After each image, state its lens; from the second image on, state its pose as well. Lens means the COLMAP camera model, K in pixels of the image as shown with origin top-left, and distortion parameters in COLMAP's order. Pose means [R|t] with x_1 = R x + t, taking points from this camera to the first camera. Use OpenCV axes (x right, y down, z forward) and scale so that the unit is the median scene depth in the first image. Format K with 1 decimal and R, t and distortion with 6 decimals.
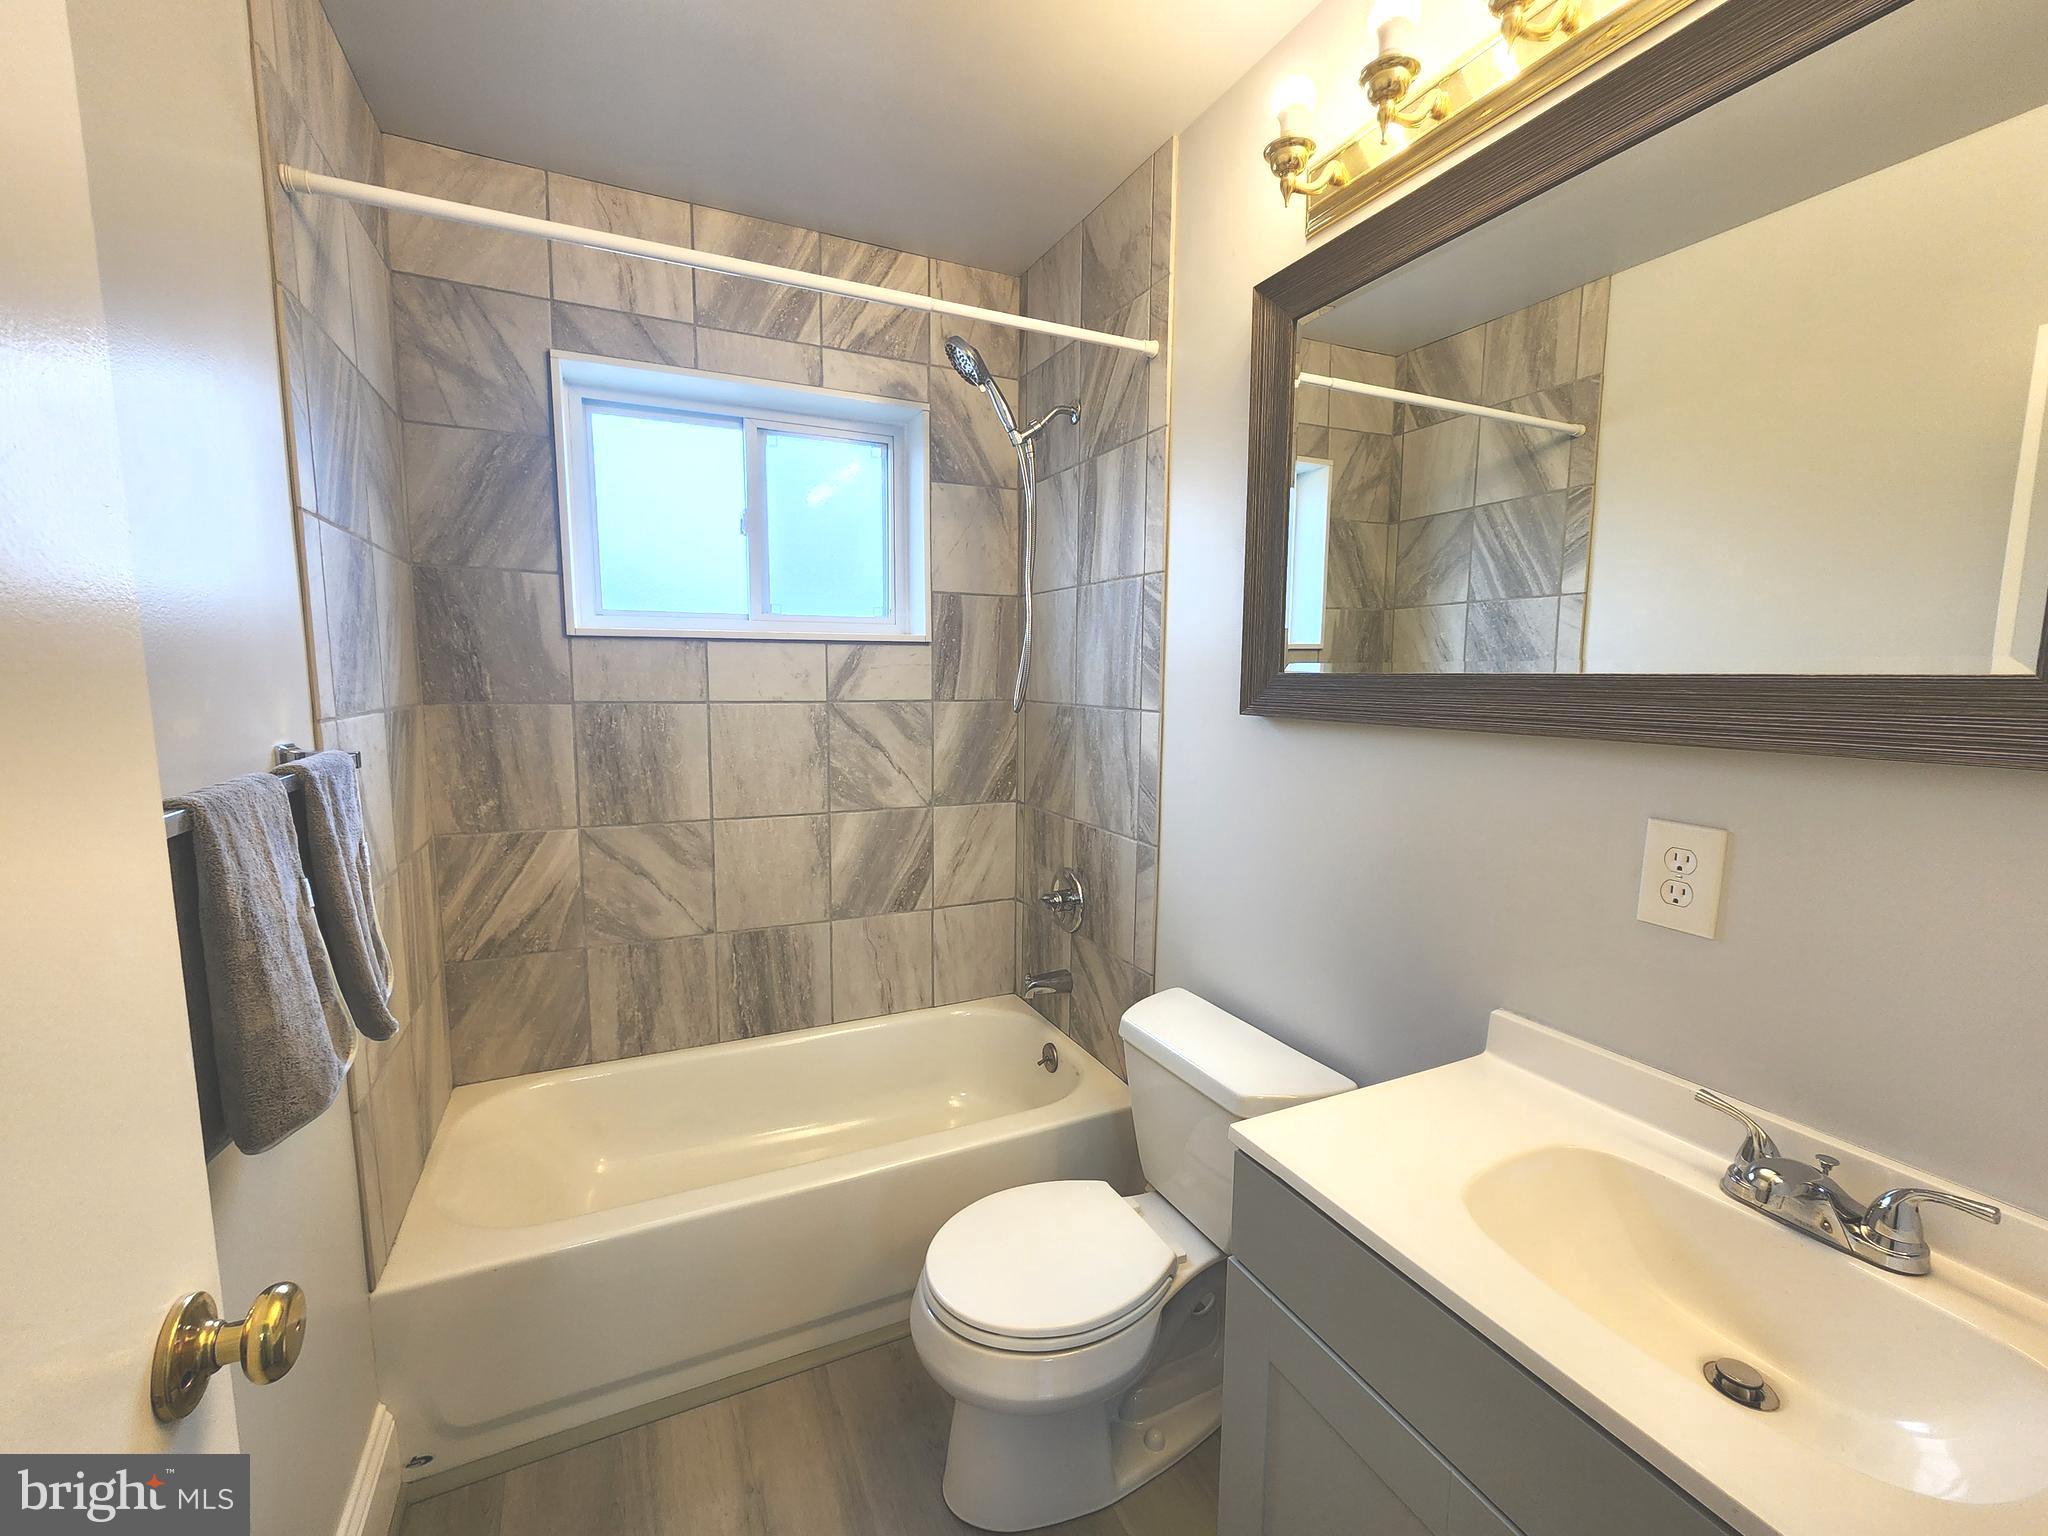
lens RADIAL K [[840.3, 0, 1027.4], [0, 840.3, 776.0], [0, 0, 1]] dist [-0.011314, 0.002945]
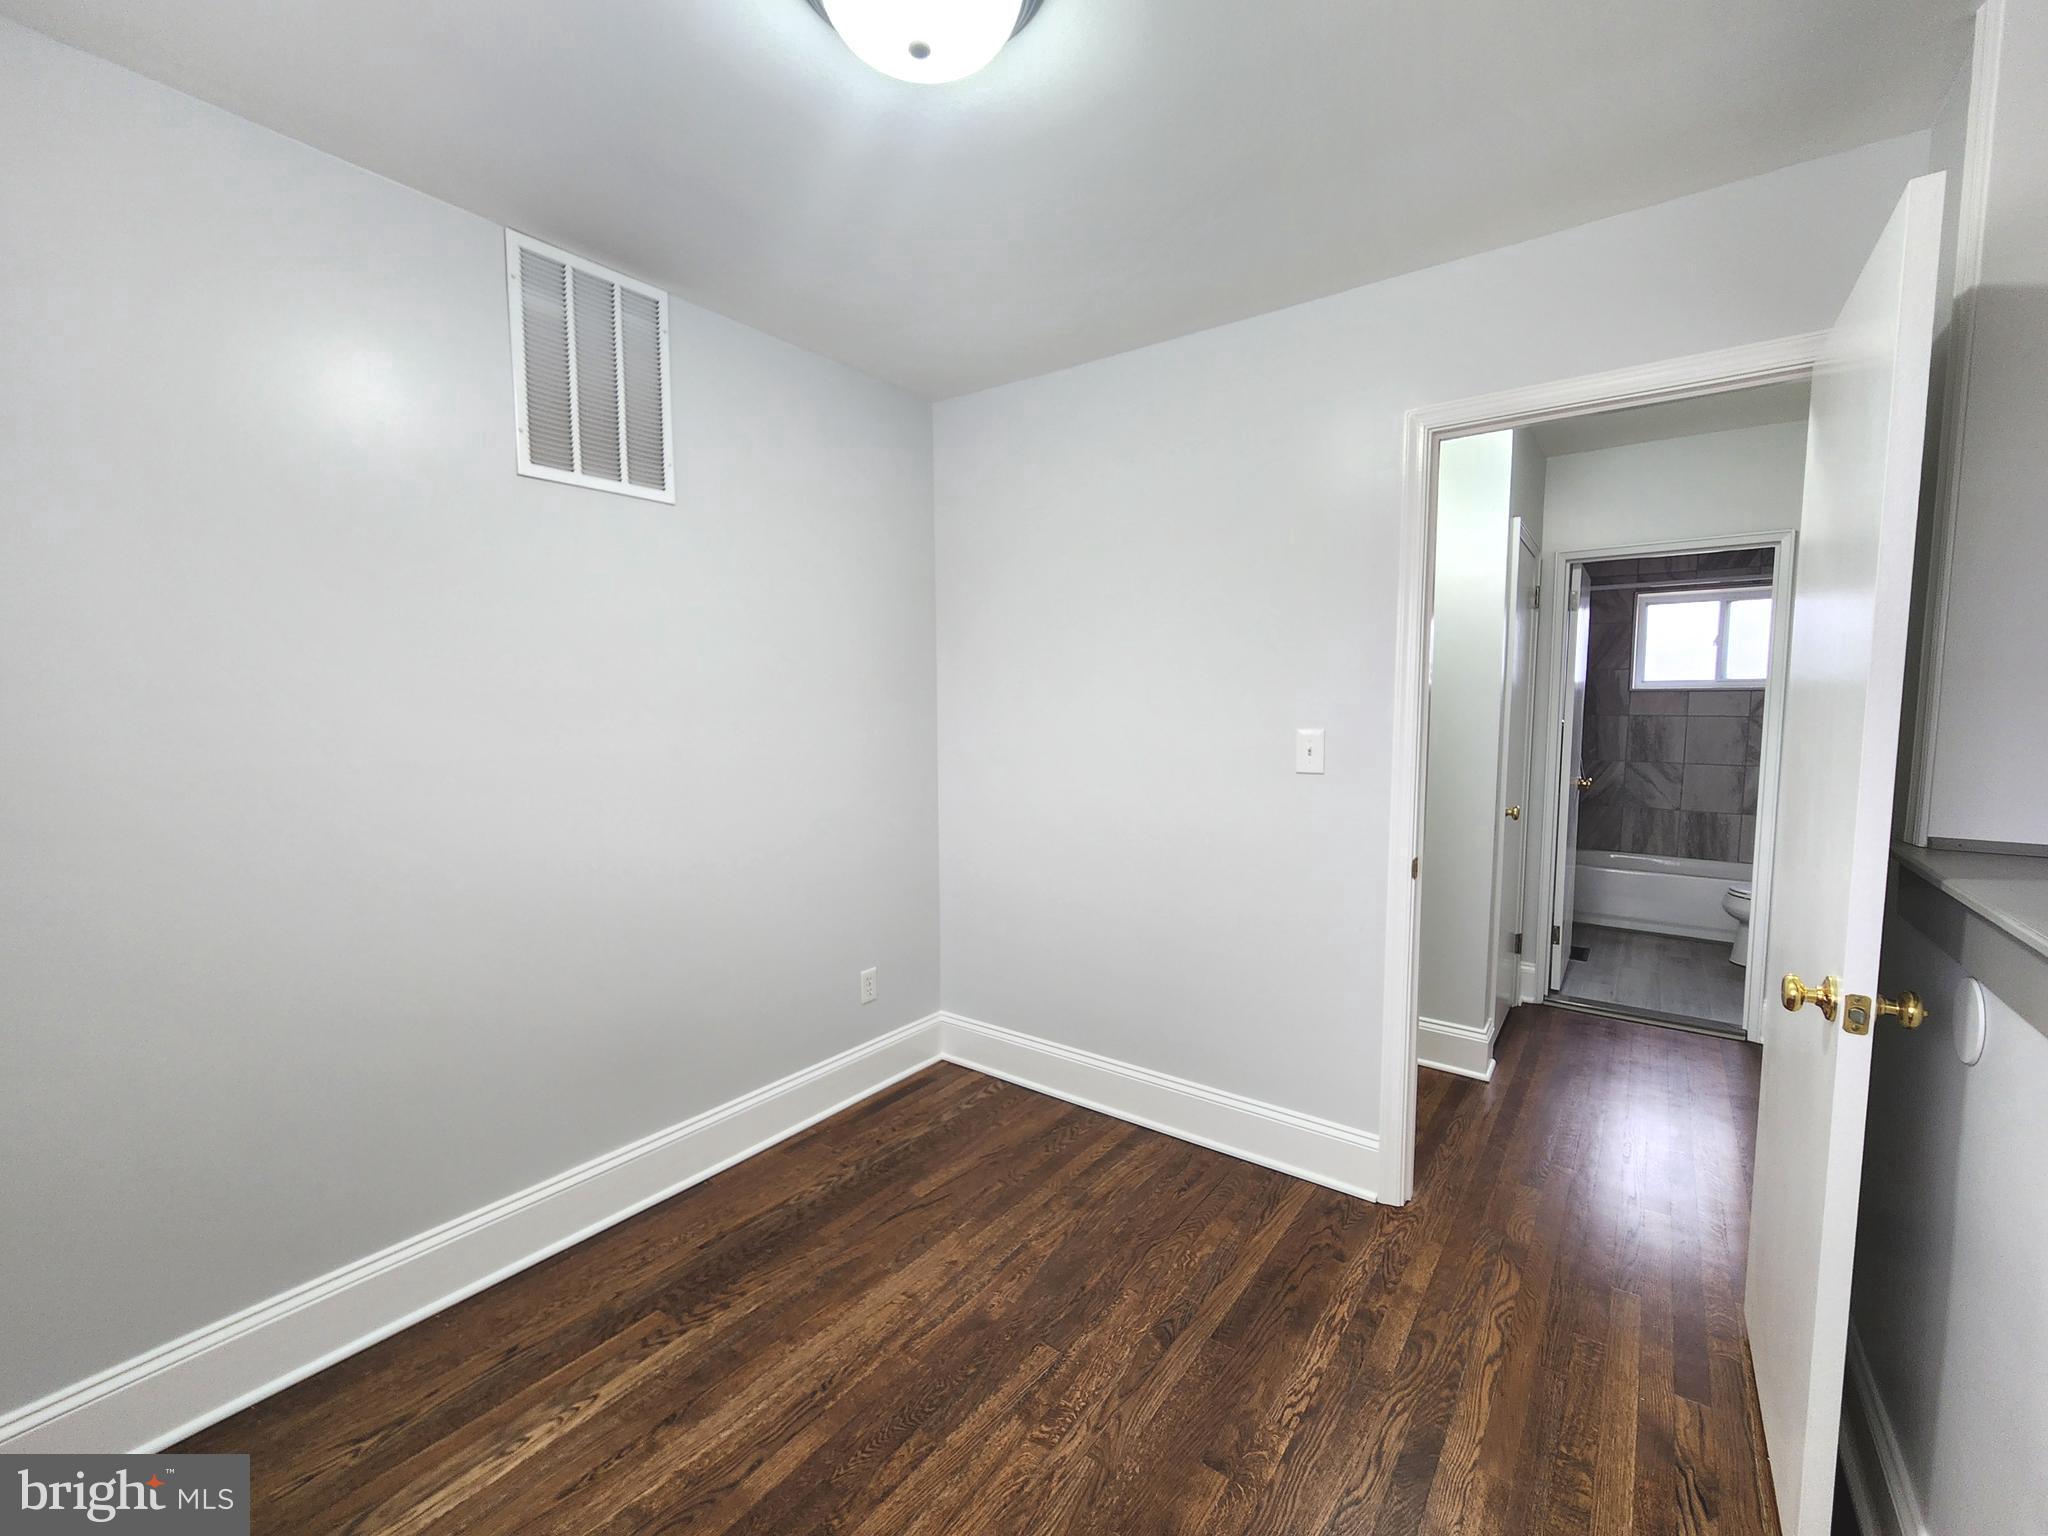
lens RADIAL K [[840.3, 0, 1024.7], [0, 840.3, 769.6], [0, 0, 1]] dist [-0.011314, 0.002945]
pose [[0.460256, 0.061917, -0.885625, 0.870223], [-0.109114, 0.993947, 0.012784, 0.239085], [0.881056, 0.090750, 0.464226, -1.769372]]
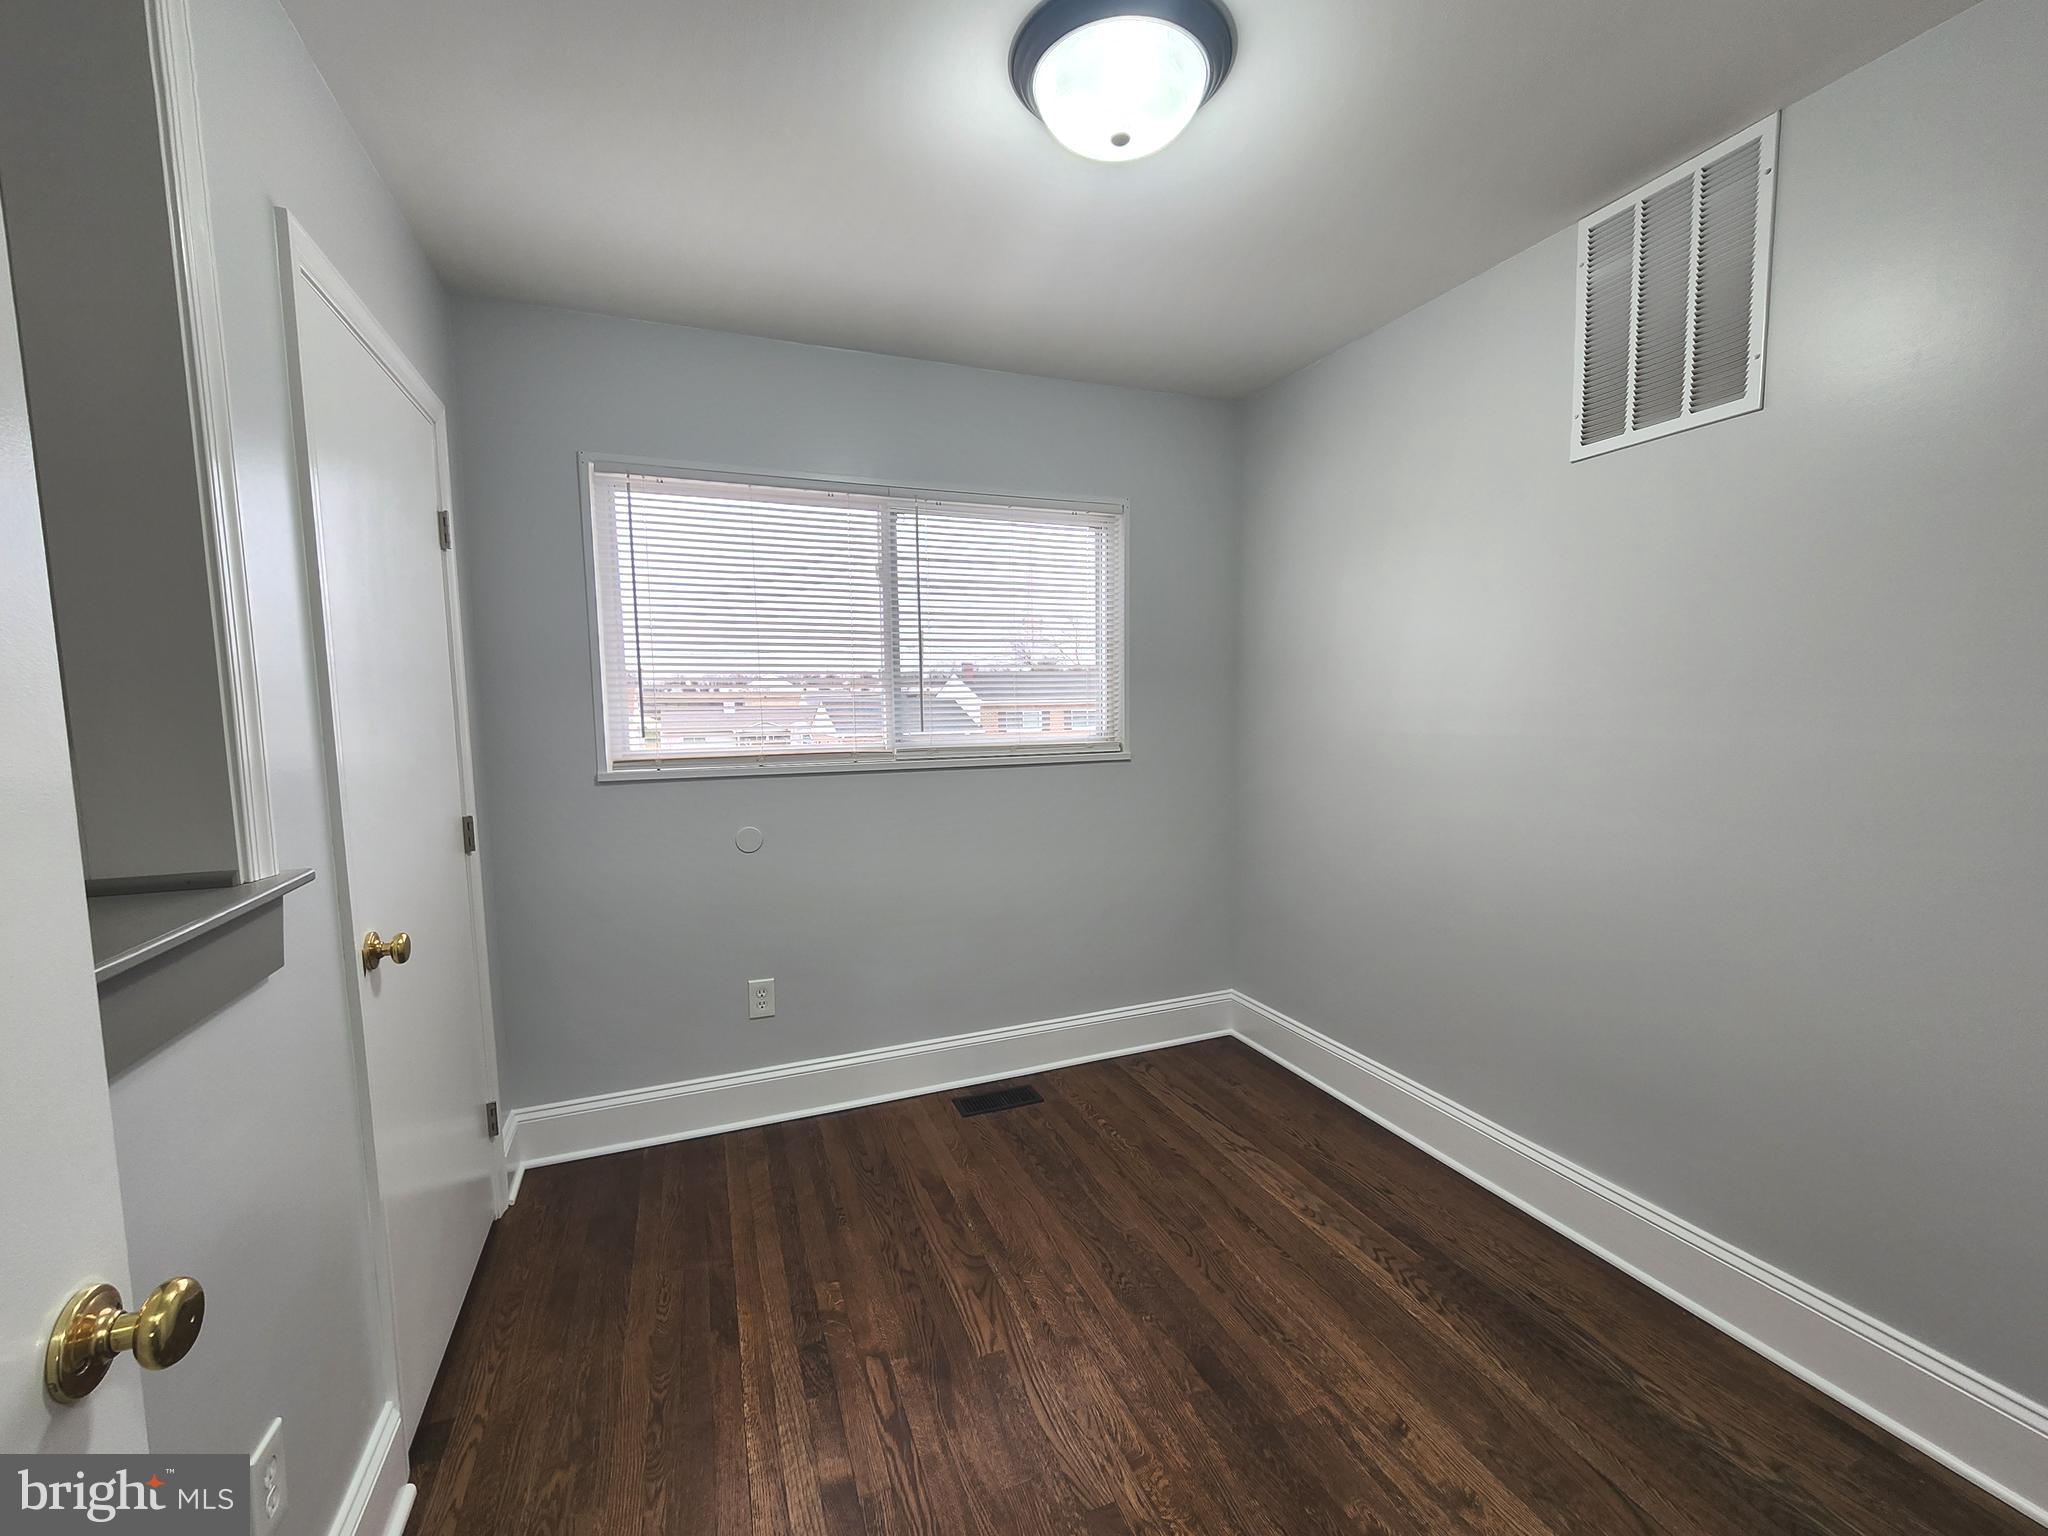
lens RADIAL K [[840.3, 0, 1022.1], [0, 840.3, 780.8], [0, 0, 1]] dist [-0.011314, 0.002945]
pose [[-0.998078, -0.006412, 0.061631, -2.088641], [0.007610, 0.974419, 0.224610, -0.401055], [-0.061495, 0.224647, -0.972498, 3.463082]]
